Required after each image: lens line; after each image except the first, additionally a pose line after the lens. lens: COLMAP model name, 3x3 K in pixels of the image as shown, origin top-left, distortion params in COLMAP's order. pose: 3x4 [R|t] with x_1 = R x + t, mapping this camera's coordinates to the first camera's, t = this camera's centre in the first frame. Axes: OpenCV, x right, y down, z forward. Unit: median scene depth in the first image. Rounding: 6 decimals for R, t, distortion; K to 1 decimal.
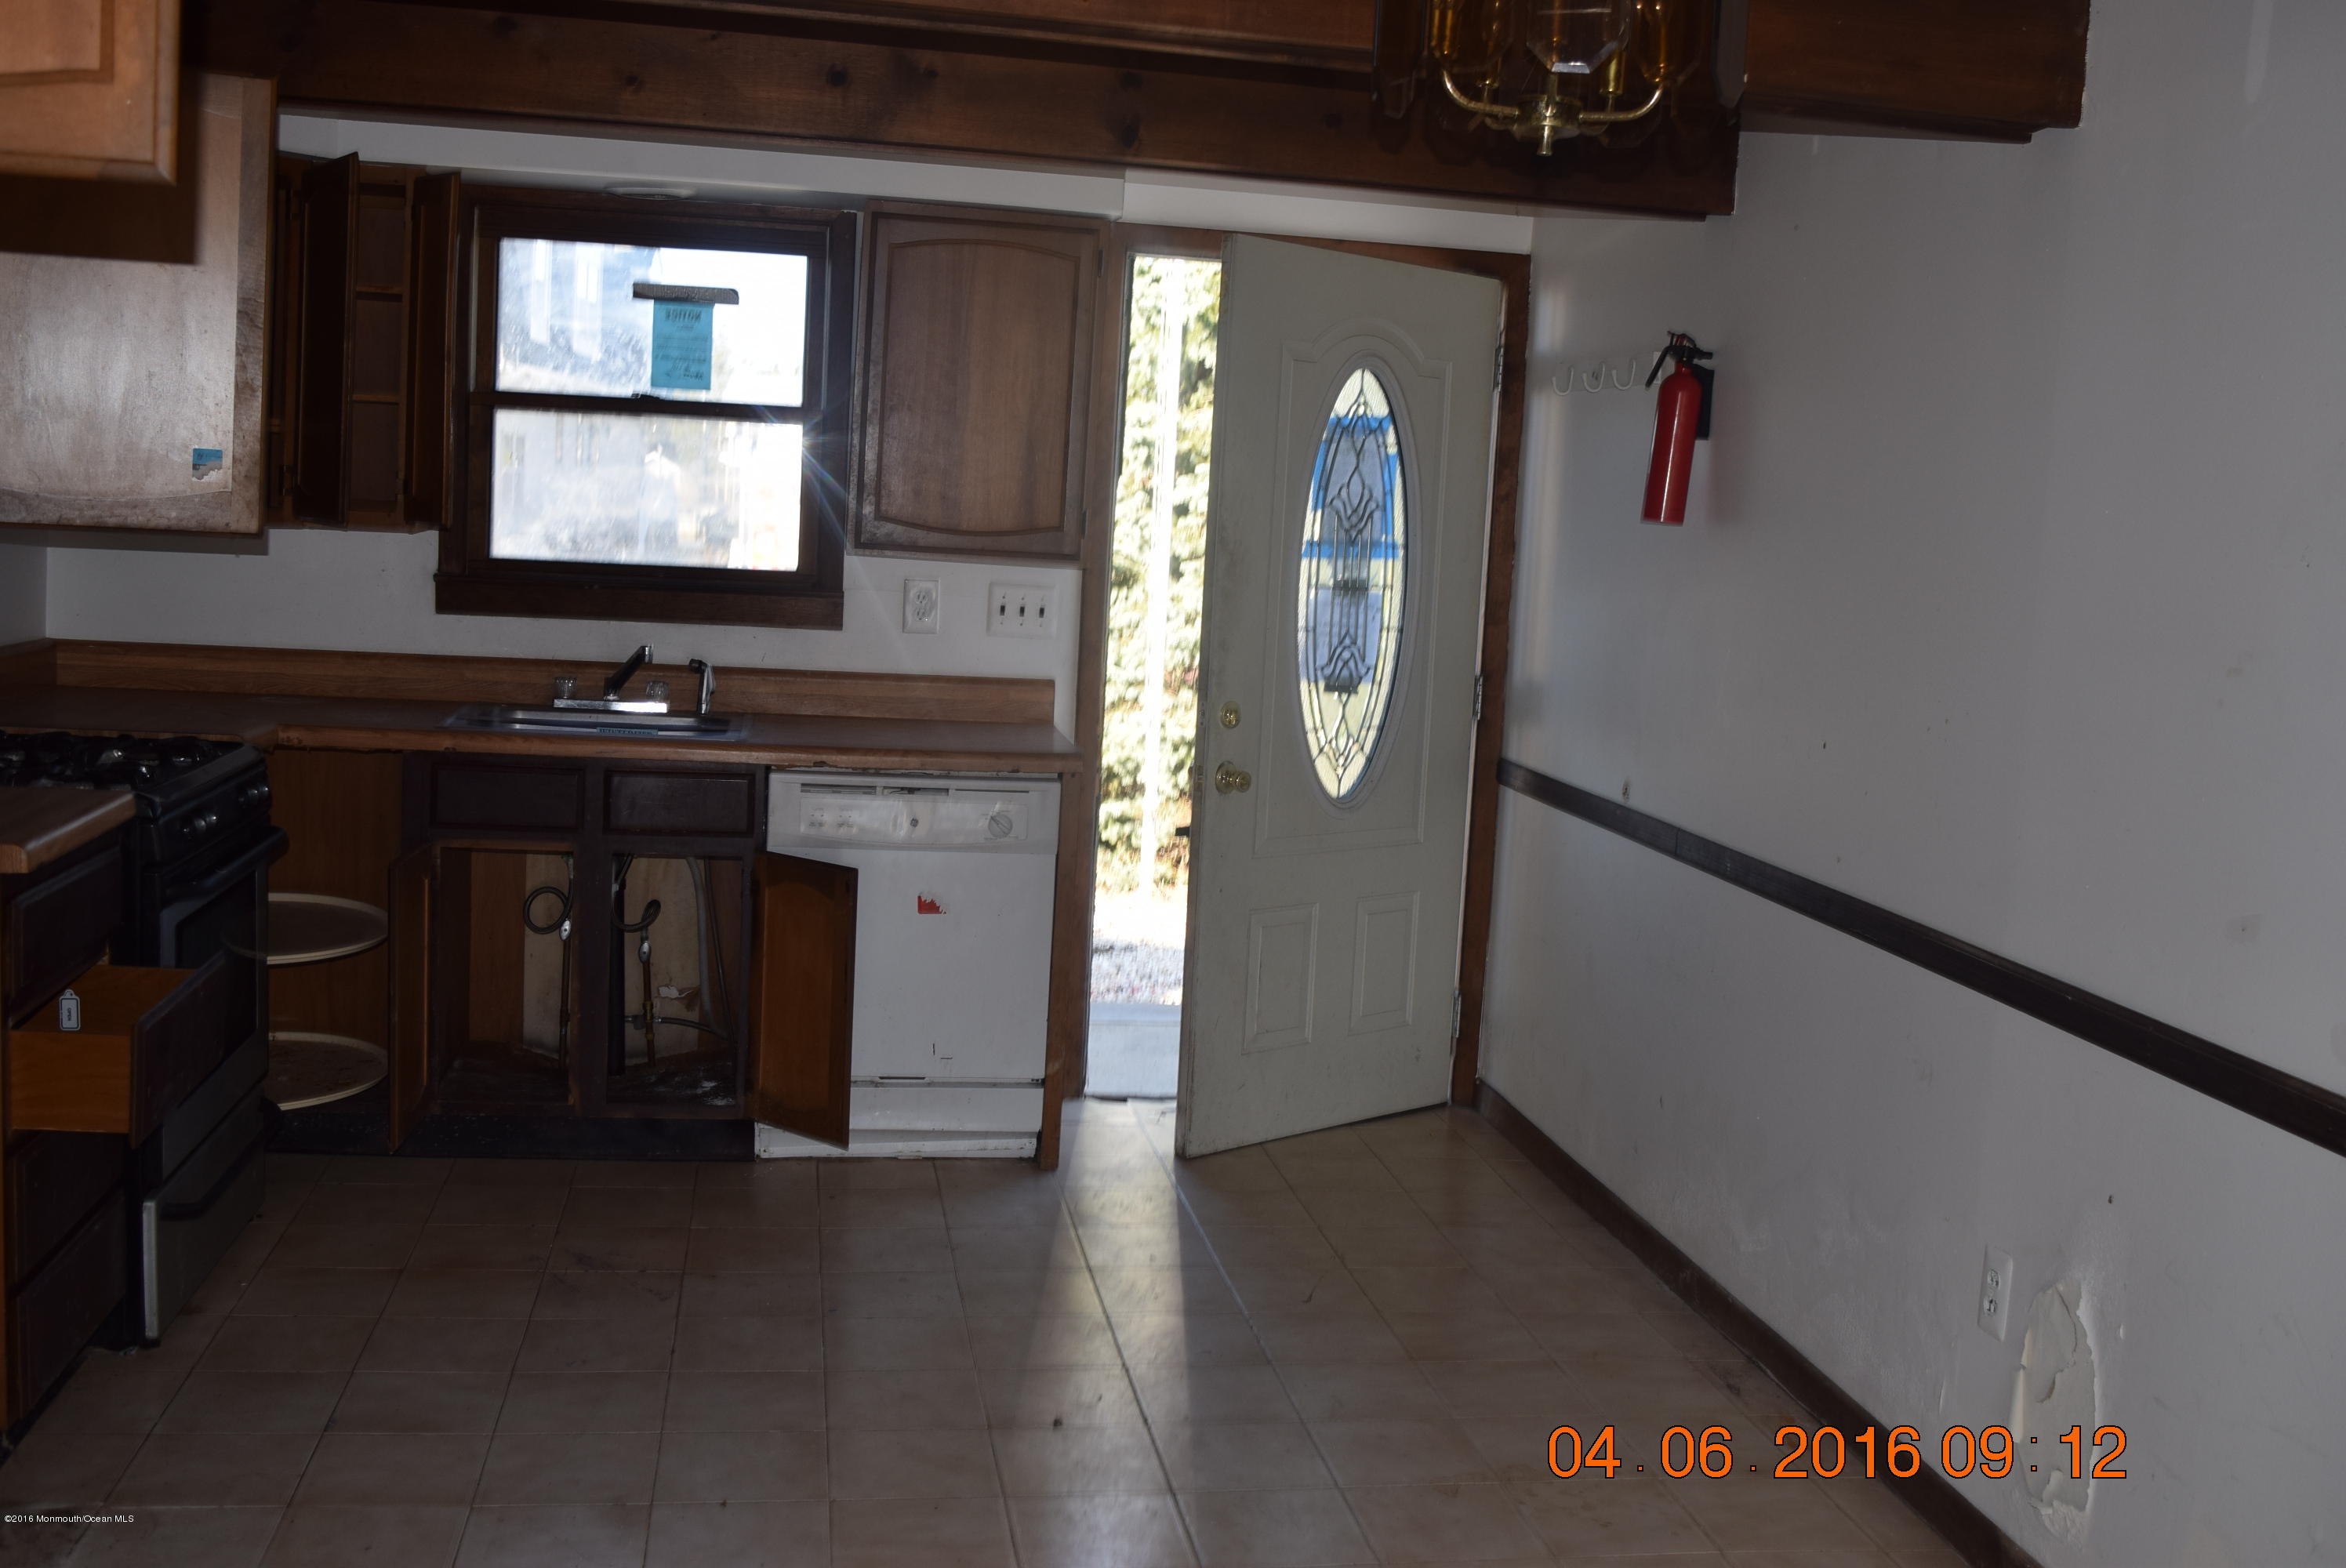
lens RADIAL K [[2363.5, 0, 1170.6], [0, 2363.5, 778.6], [0, 0, 1]] dist [-0.074267, 0.000000]
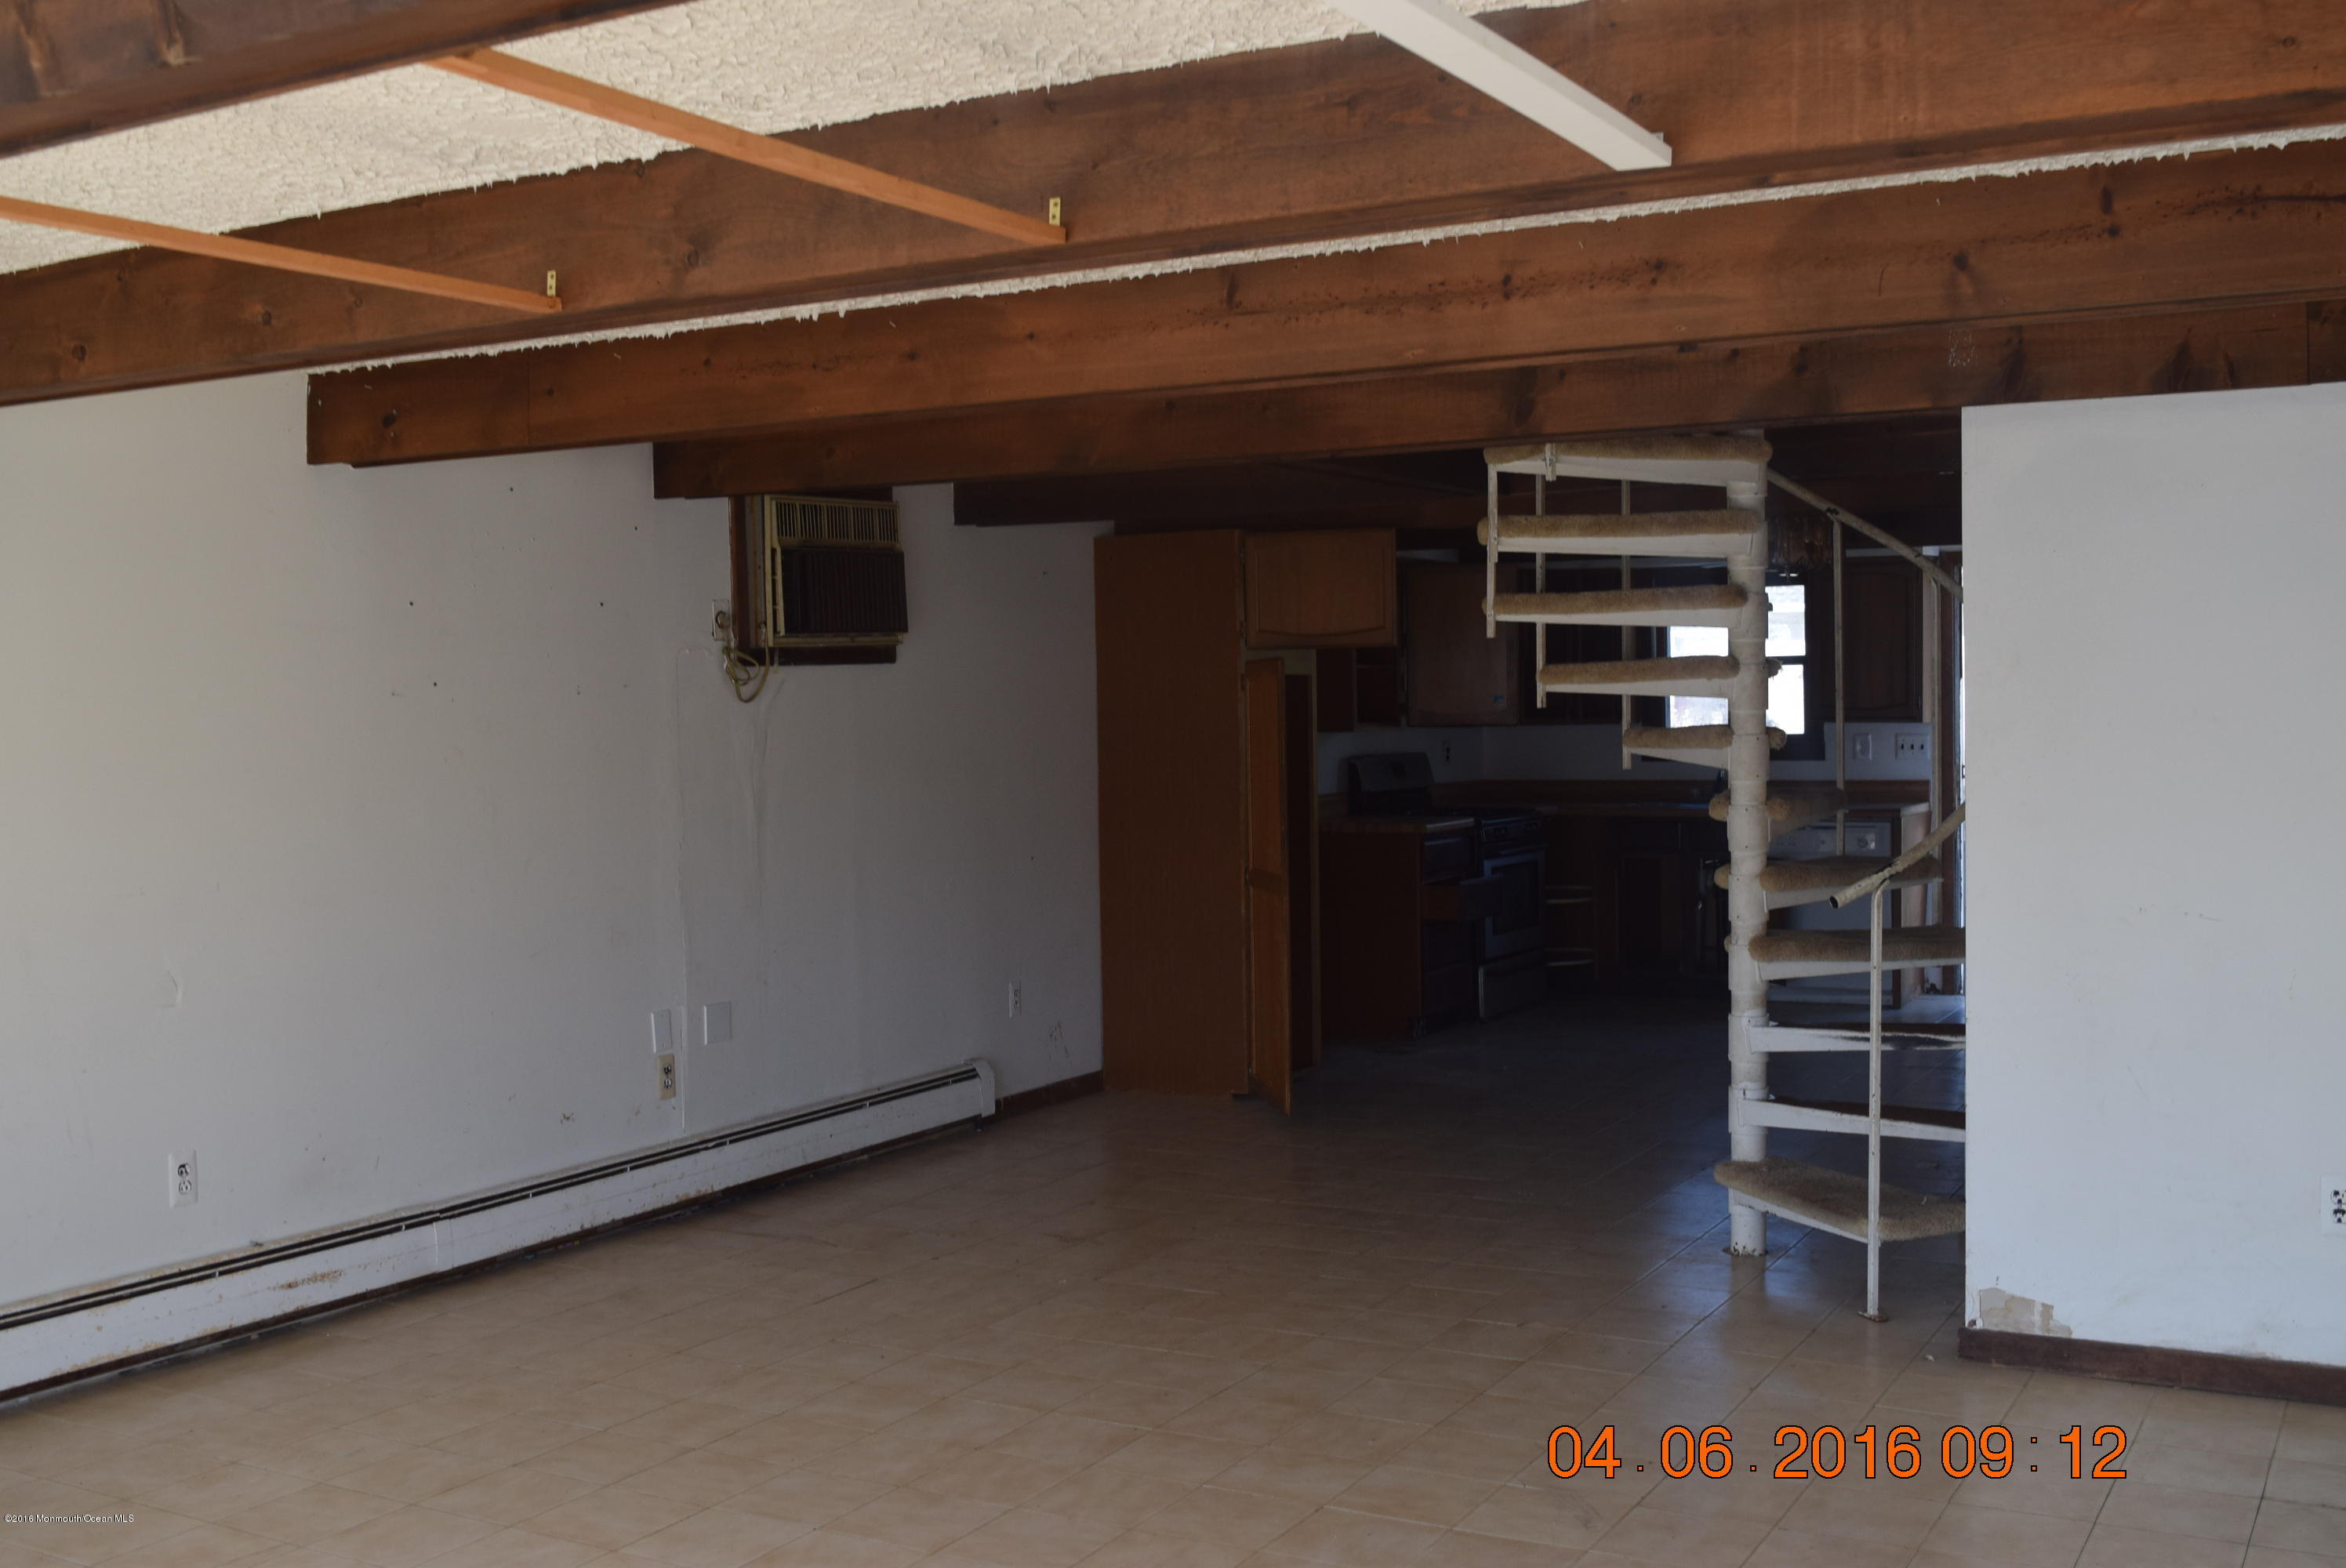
lens RADIAL K [[2363.5, 0, 1171.9], [0, 2363.5, 781.8], [0, 0, 1]] dist [-0.074267, 0.000000]
pose [[0.781513, -0.045354, -0.622239, 0.718323], [-0.014993, 0.995701, -0.091406, 0.157087], [0.623709, 0.080764, 0.777473, -0.996409]]
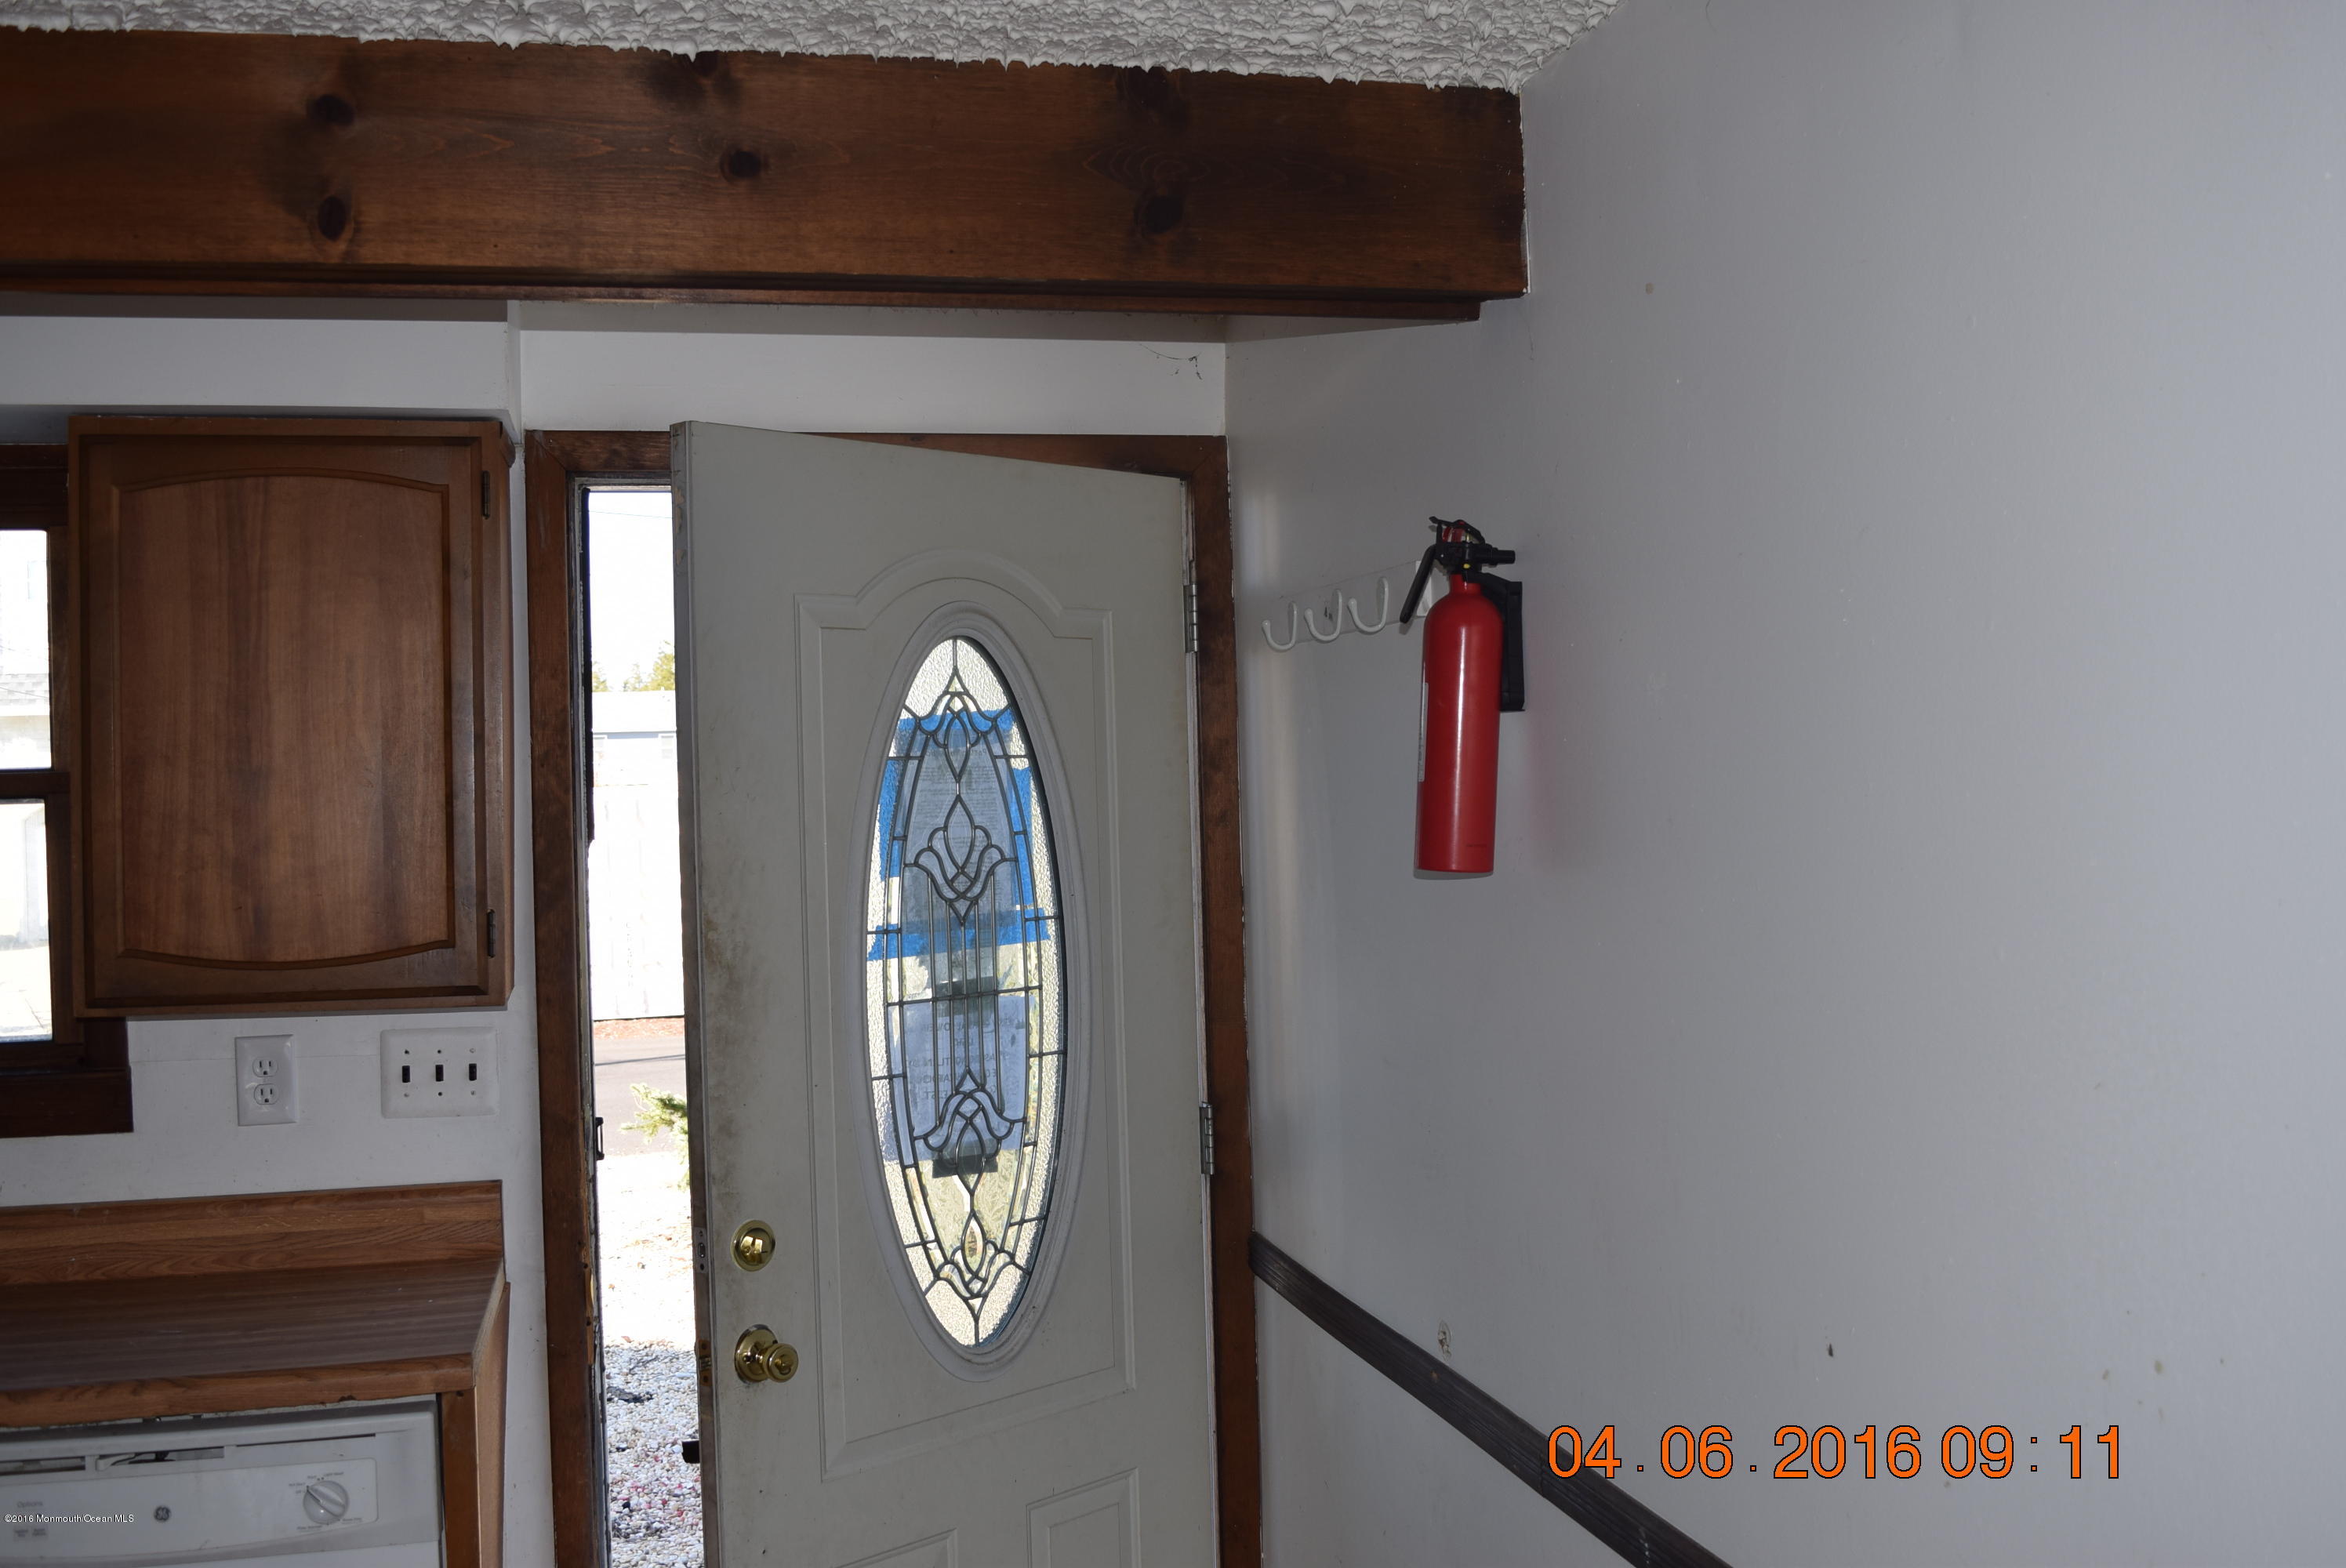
lens RADIAL K [[2363.5, 0, 1175.6], [0, 2363.5, 788.1], [0, 0, 1]] dist [-0.074267, 0.000000]
pose [[0.994708, -0.080139, 0.064300, 0.095250], [0.086880, 0.990129, -0.109980, -0.062785], [-0.054852, 0.114984, 0.991852, 0.396156]]
